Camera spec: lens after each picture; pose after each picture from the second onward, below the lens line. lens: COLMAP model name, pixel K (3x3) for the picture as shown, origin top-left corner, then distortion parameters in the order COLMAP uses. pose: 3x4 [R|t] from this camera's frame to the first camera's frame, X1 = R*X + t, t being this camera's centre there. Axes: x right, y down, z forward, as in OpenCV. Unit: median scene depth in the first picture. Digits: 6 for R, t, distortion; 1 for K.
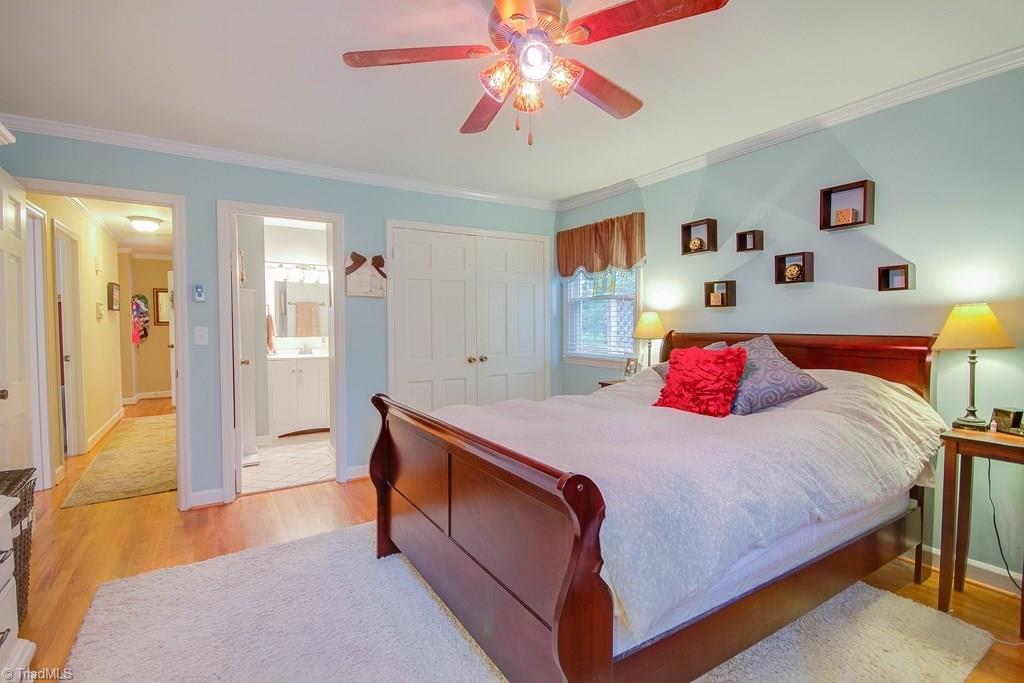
lens RADIAL K [[471.4, 0, 511.2], [0, 471.4, 337.8], [0, 0, 1]] dist [0.001733, -0.008031]
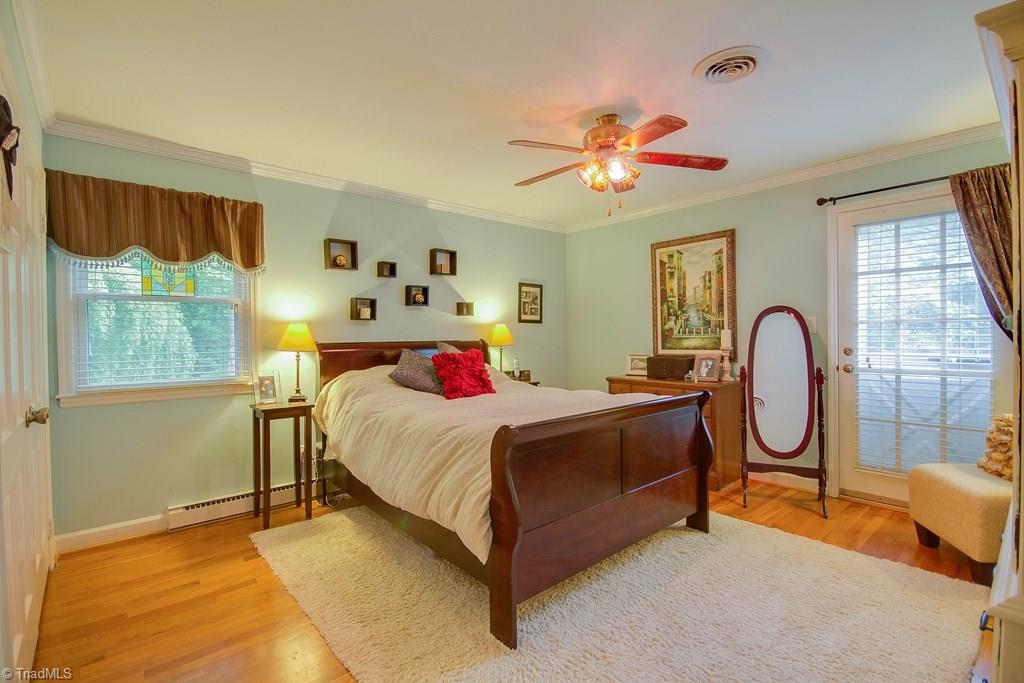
lens RADIAL K [[471.4, 0, 511.1], [0, 471.4, 341.3], [0, 0, 1]] dist [0.001733, -0.008031]
pose [[-0.149212, -0.008722, 0.988767, -0.588412], [0.040360, 0.999074, 0.014904, -0.013247], [-0.987981, 0.042131, -0.148721, 0.636348]]
